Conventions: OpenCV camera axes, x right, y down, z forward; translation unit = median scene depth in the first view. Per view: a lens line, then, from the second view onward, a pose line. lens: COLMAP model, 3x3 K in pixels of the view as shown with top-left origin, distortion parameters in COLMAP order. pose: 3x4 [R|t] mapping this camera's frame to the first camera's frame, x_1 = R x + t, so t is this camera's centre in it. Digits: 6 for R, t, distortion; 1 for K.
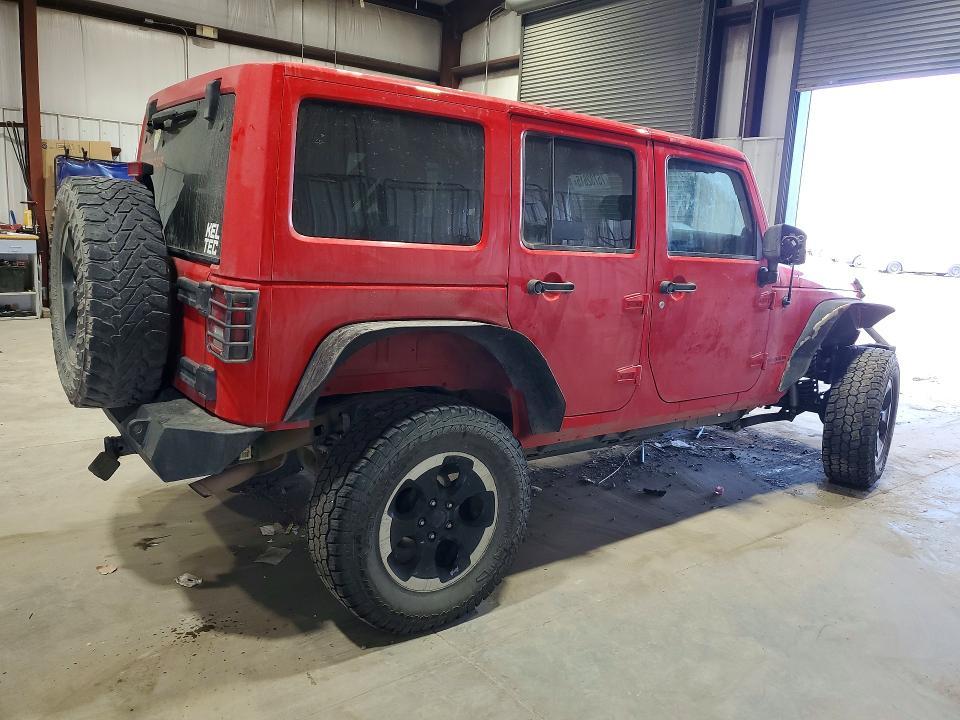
lens RADIAL K [[762.3, 0, 480.0], [0, 762.3, 360.0], [0, 0, 1]] dist [0.000365, -0.003635]
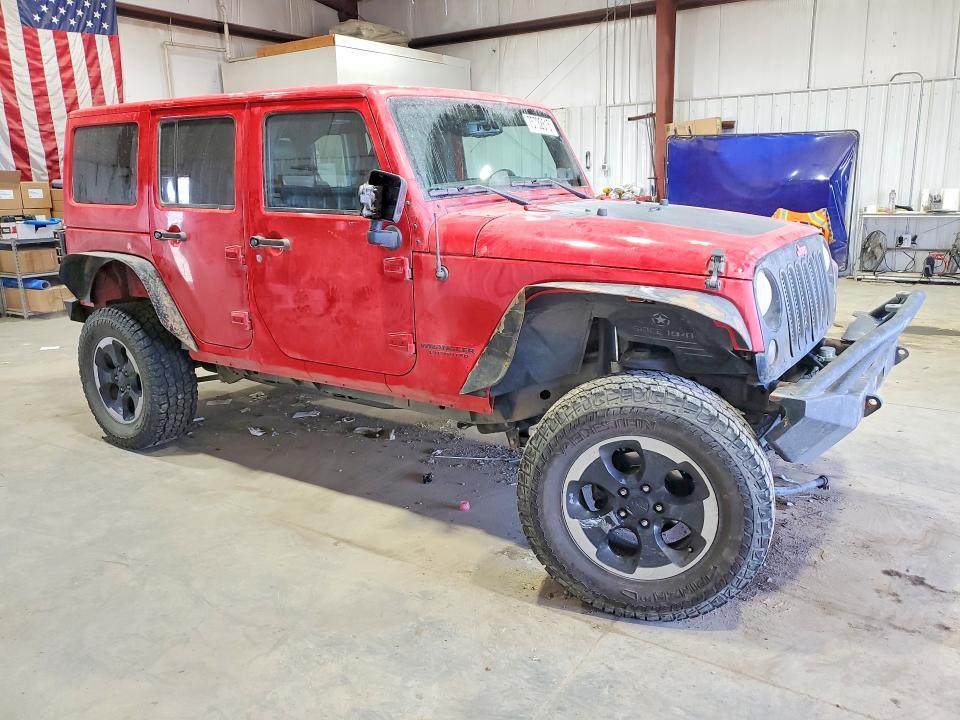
lens RADIAL K [[752.9, 0, 480.0], [0, 752.9, 360.0], [0, 0, 1]] dist [0.016949, 0.008486]
pose [[0.307320, 0.167640, -0.936724, 0.856294], [-0.131882, 0.982365, 0.132541, -0.072854], [0.942423, 0.082805, 0.324009, 0.615094]]
